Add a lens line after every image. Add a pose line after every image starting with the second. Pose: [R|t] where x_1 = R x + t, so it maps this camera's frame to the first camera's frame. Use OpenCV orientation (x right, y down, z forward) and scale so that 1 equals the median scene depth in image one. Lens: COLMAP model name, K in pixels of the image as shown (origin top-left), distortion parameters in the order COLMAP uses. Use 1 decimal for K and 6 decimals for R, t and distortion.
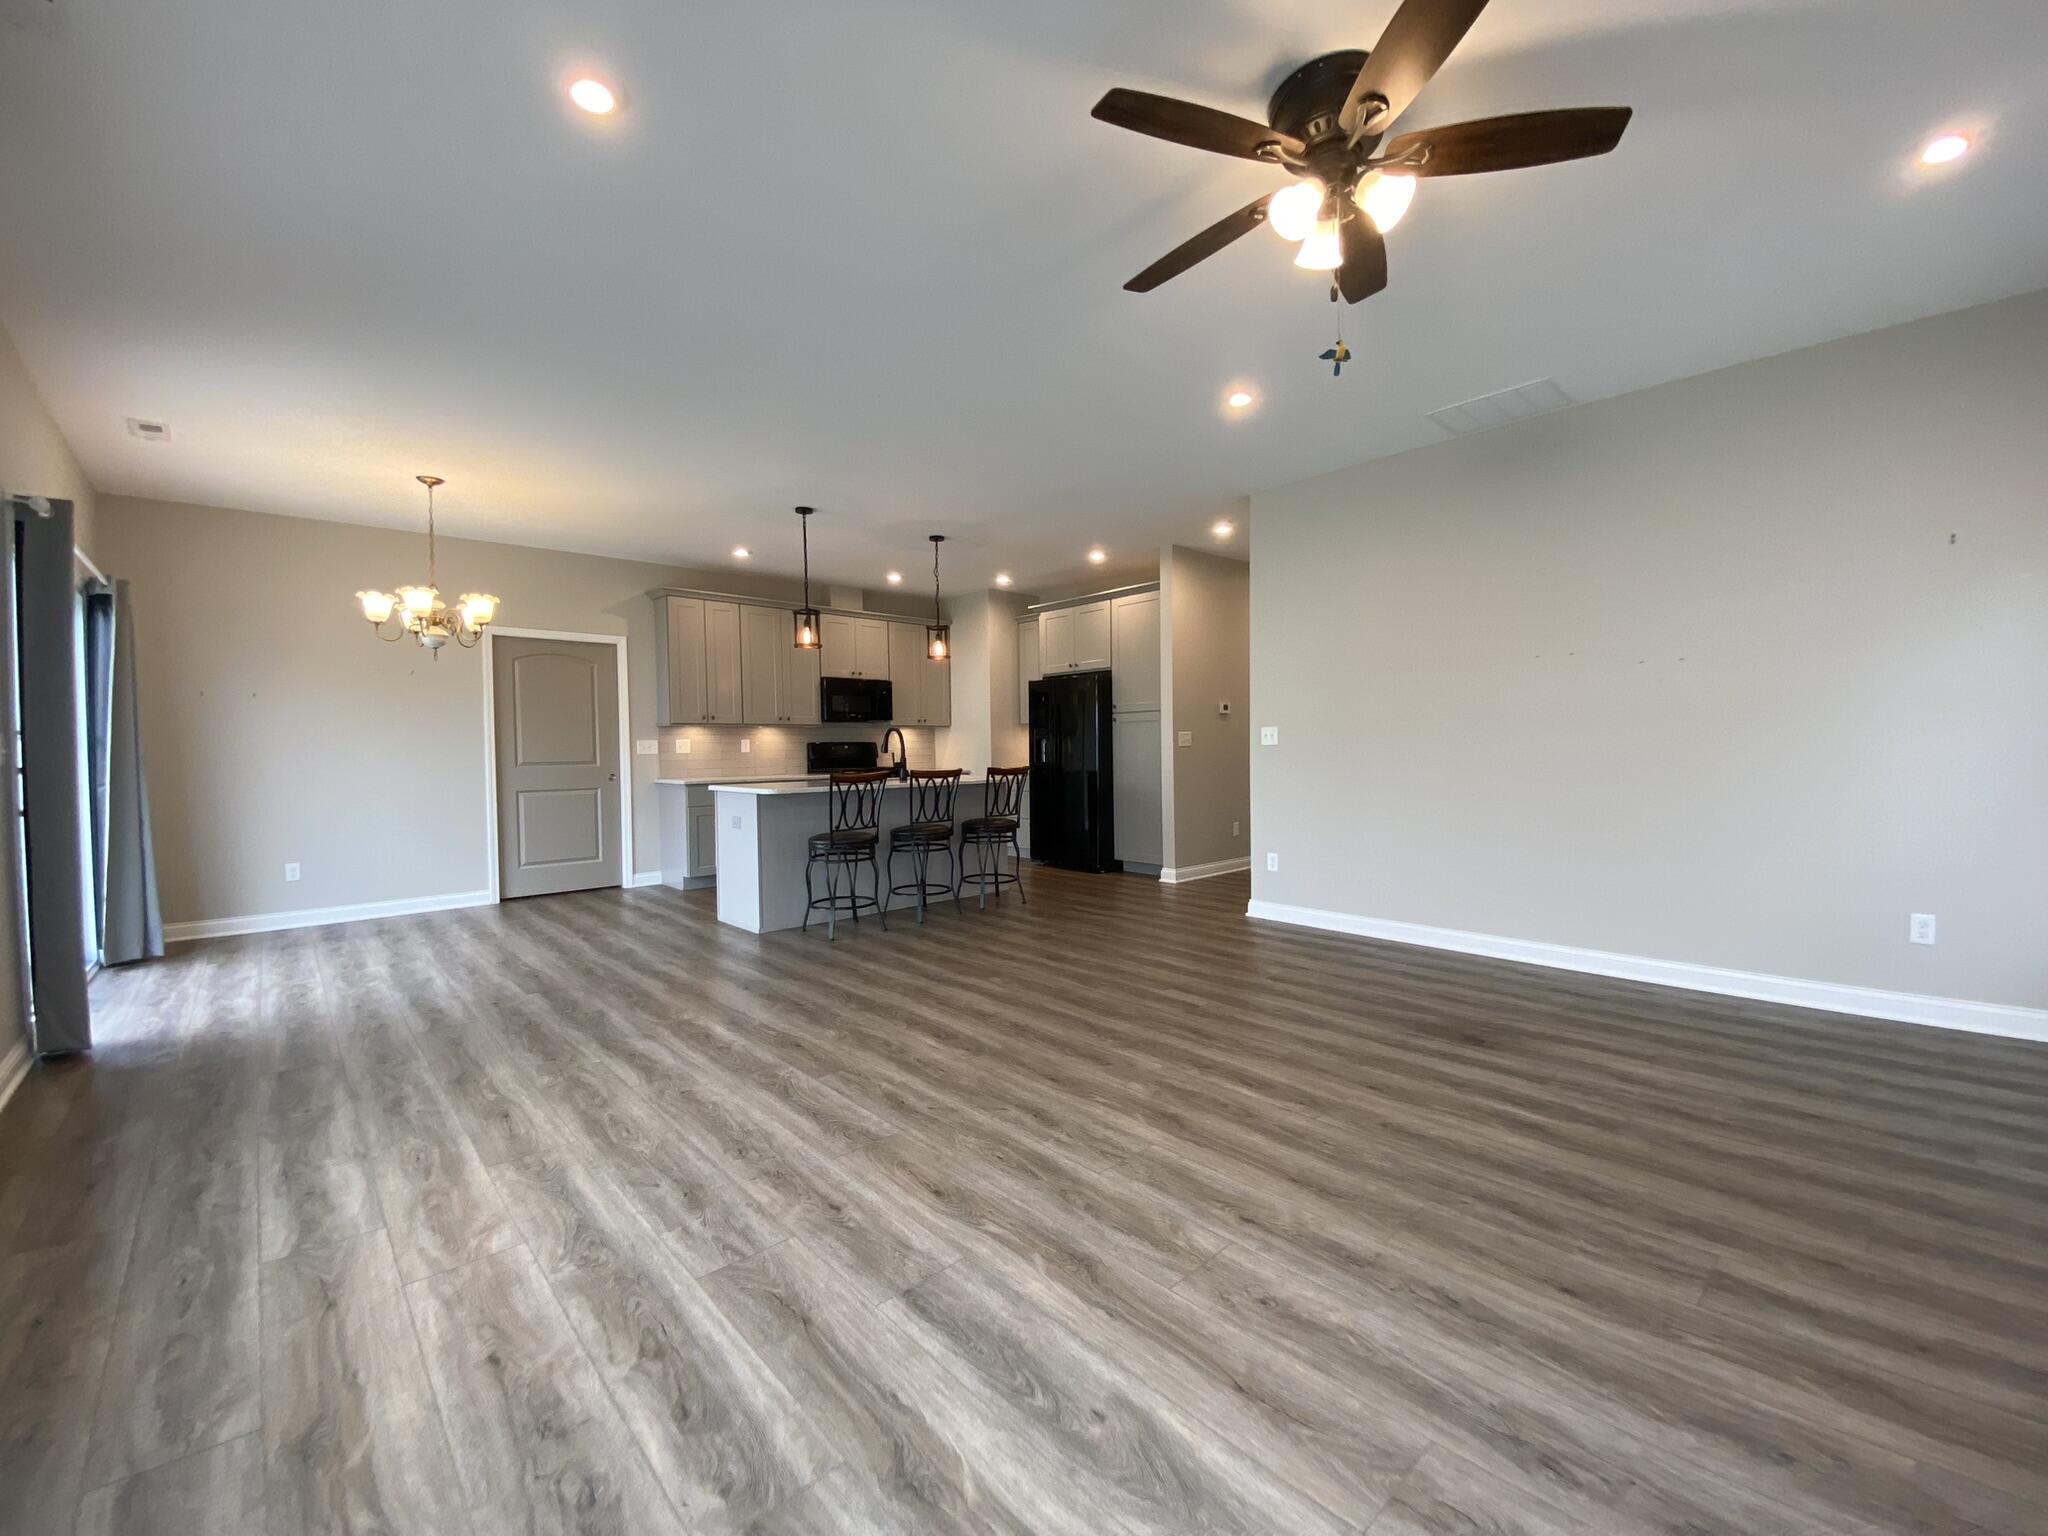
lens RADIAL K [[824.5, 0, 1038.9], [0, 824.5, 766.5], [0, 0, 1]] dist [0.009044, -0.013140]
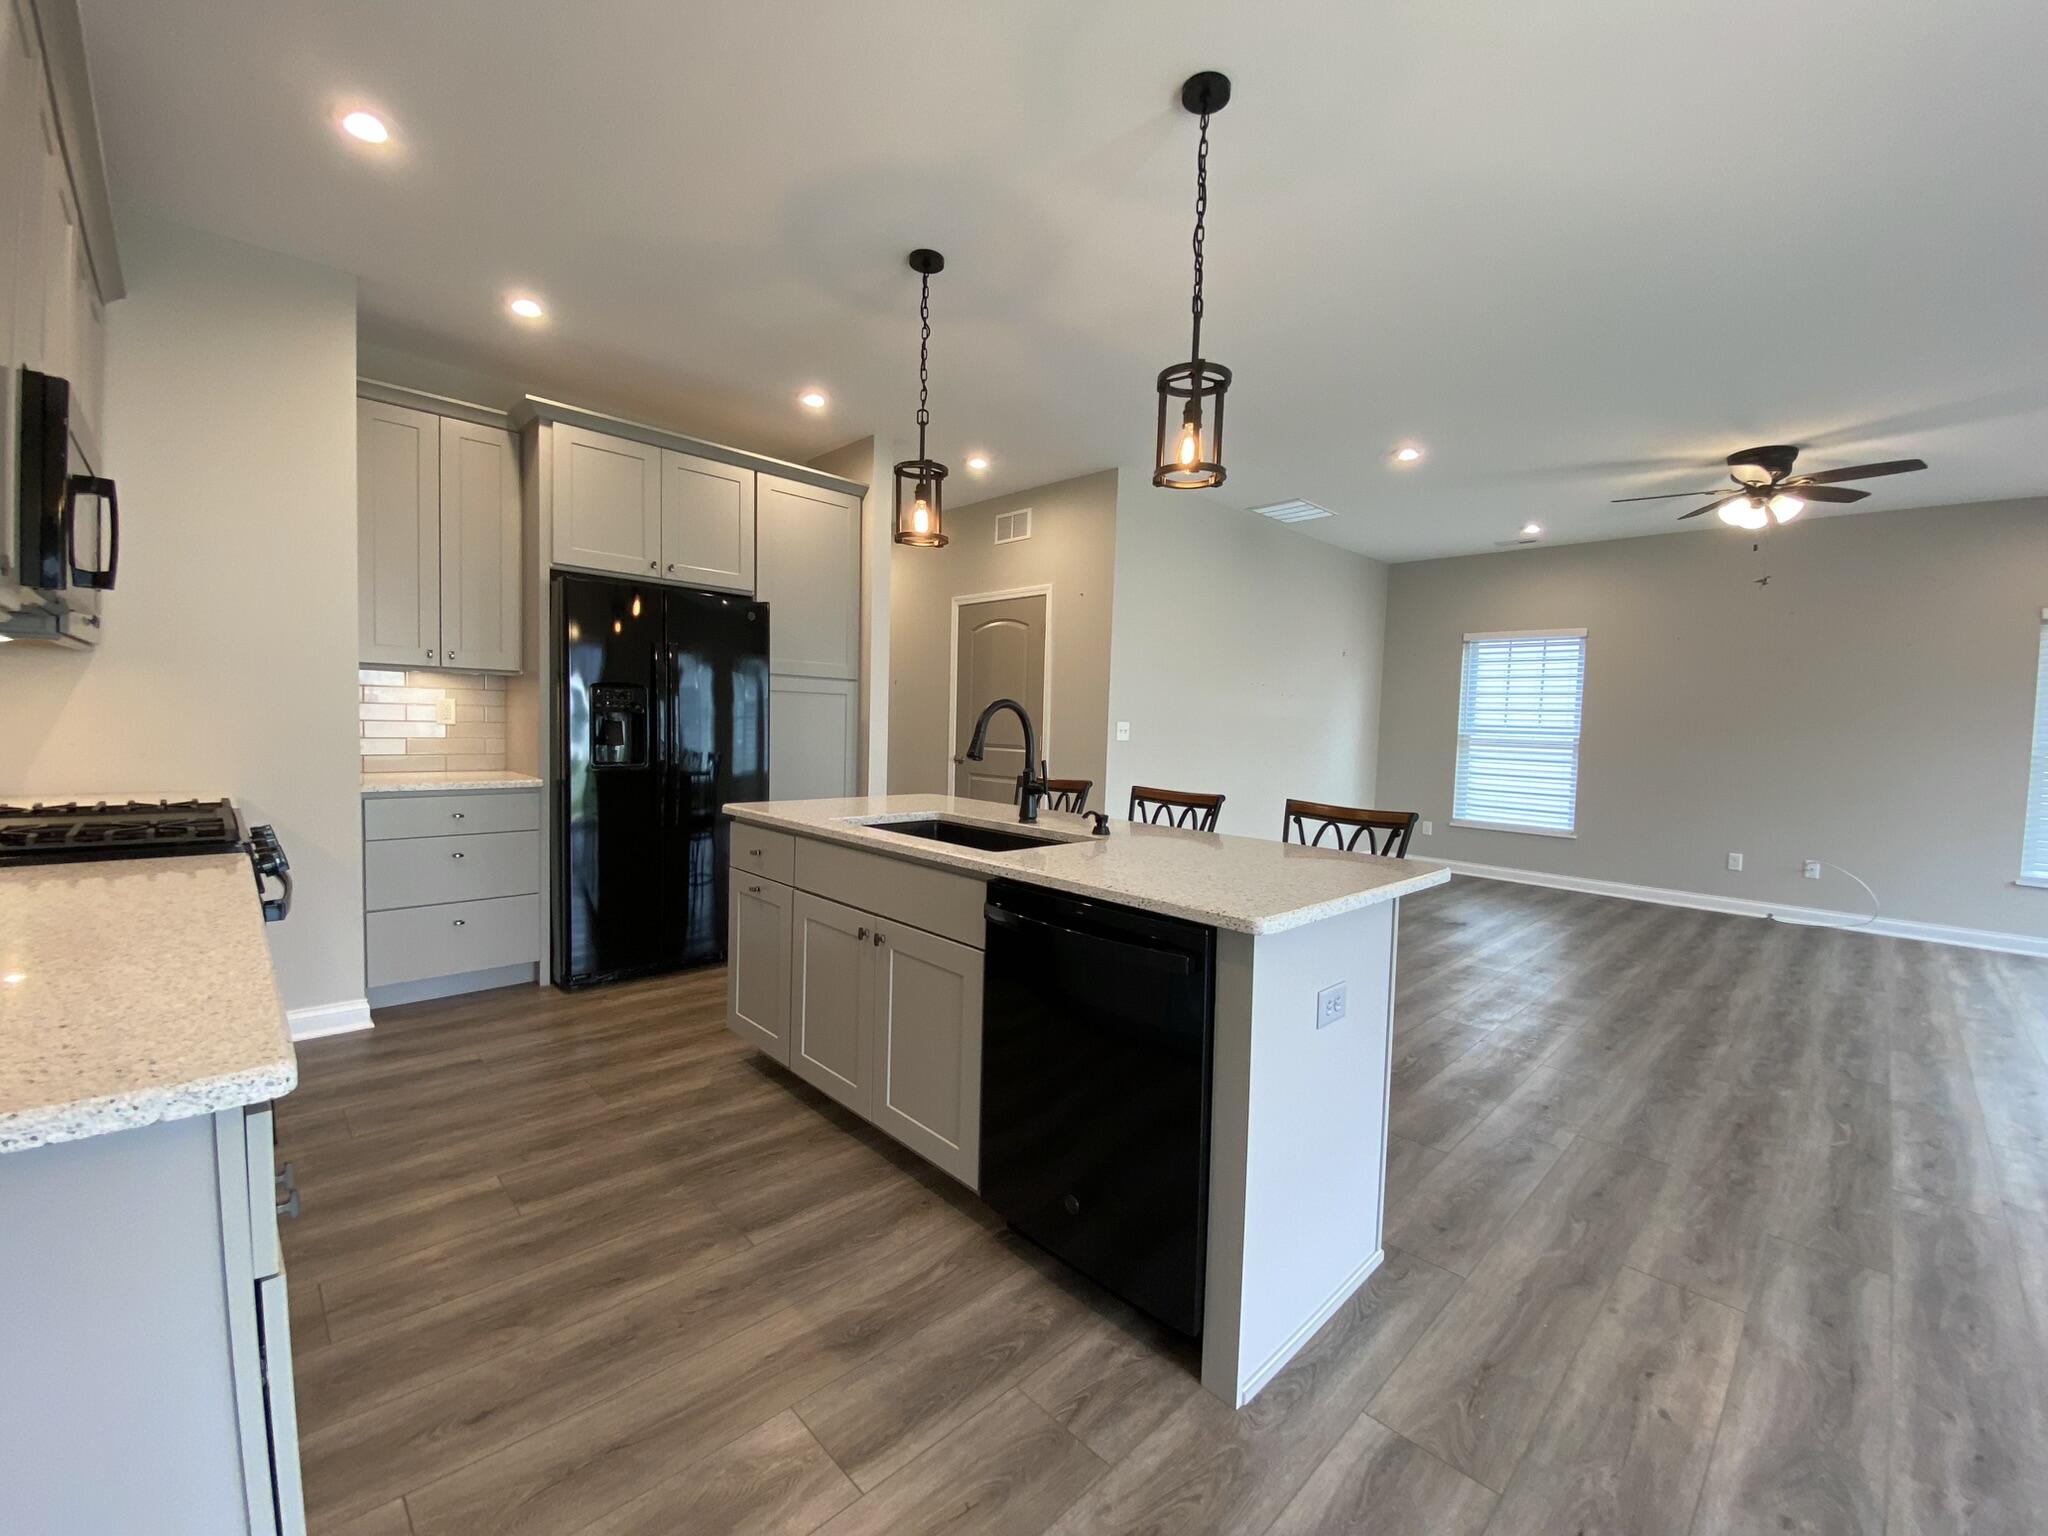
lens RADIAL K [[842.9, 0, 1034.1], [0, 842.9, 765.6], [0, 0, 1]] dist [-0.011063, -0.006373]
pose [[-0.025021, -0.040055, 0.998884, -0.815725], [-0.005224, 0.999189, 0.039936, -0.041048], [-0.999673, -0.004218, -0.025210, 1.356279]]
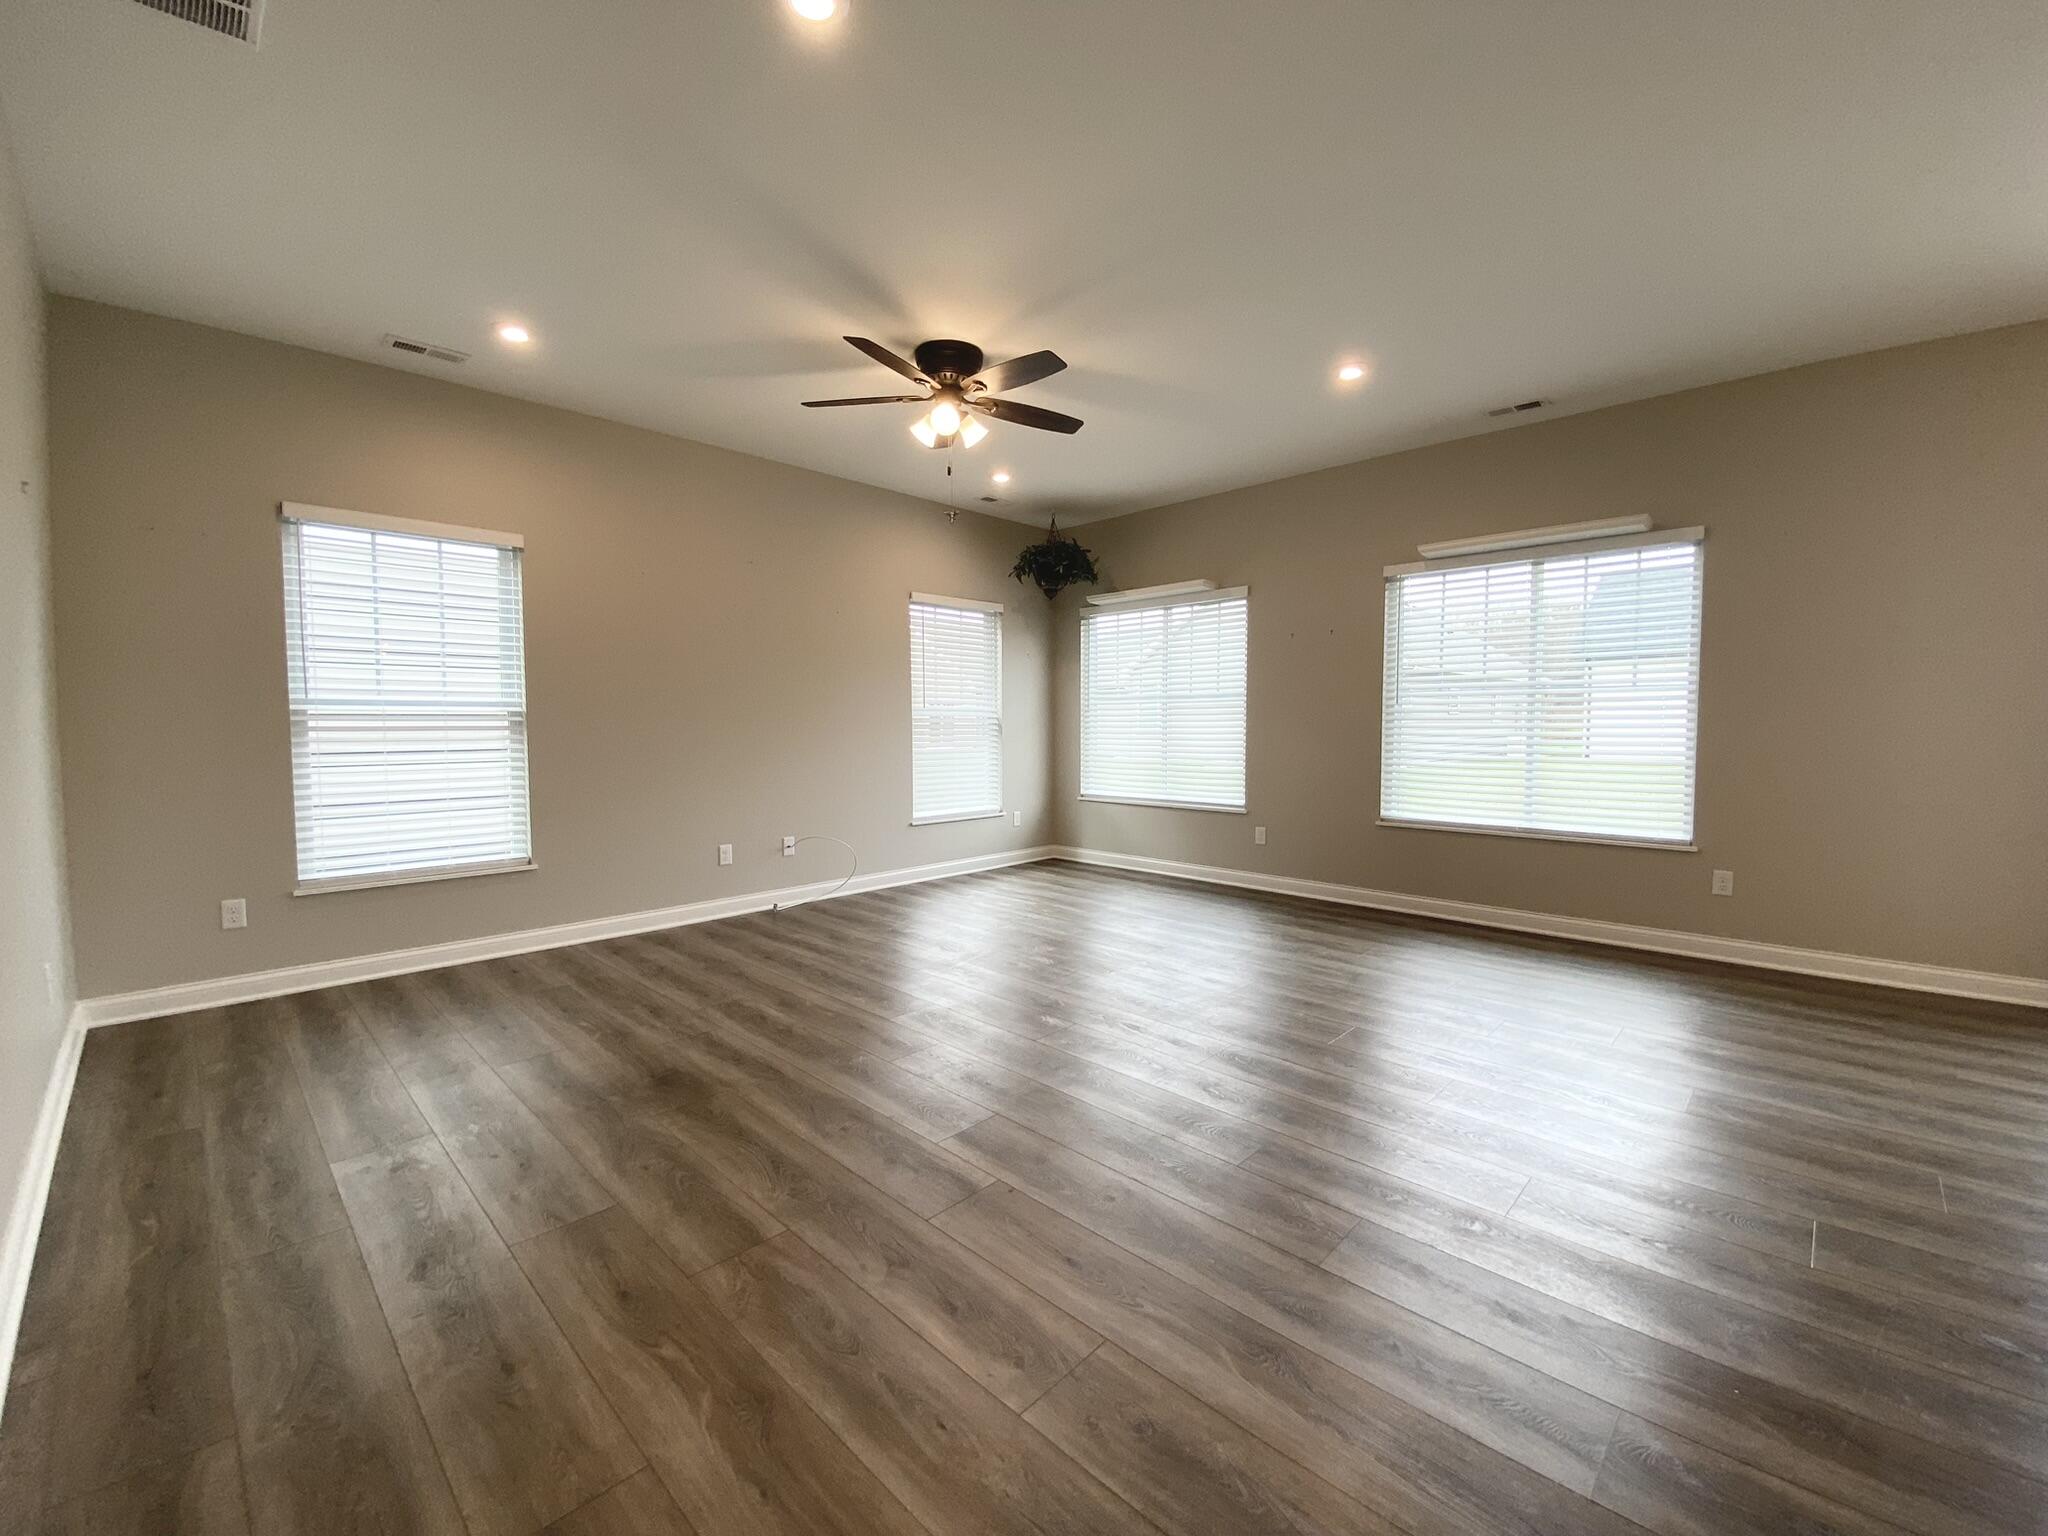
lens RADIAL K [[824.5, 0, 1033.2], [0, 824.5, 770.5], [0, 0, 1]] dist [0.009044, -0.013140]
pose [[-0.998883, 0.020556, -0.042548, 0.125371], [0.016990, 0.996443, 0.082543, -0.035813], [0.044093, 0.081728, -0.995679, 1.313283]]
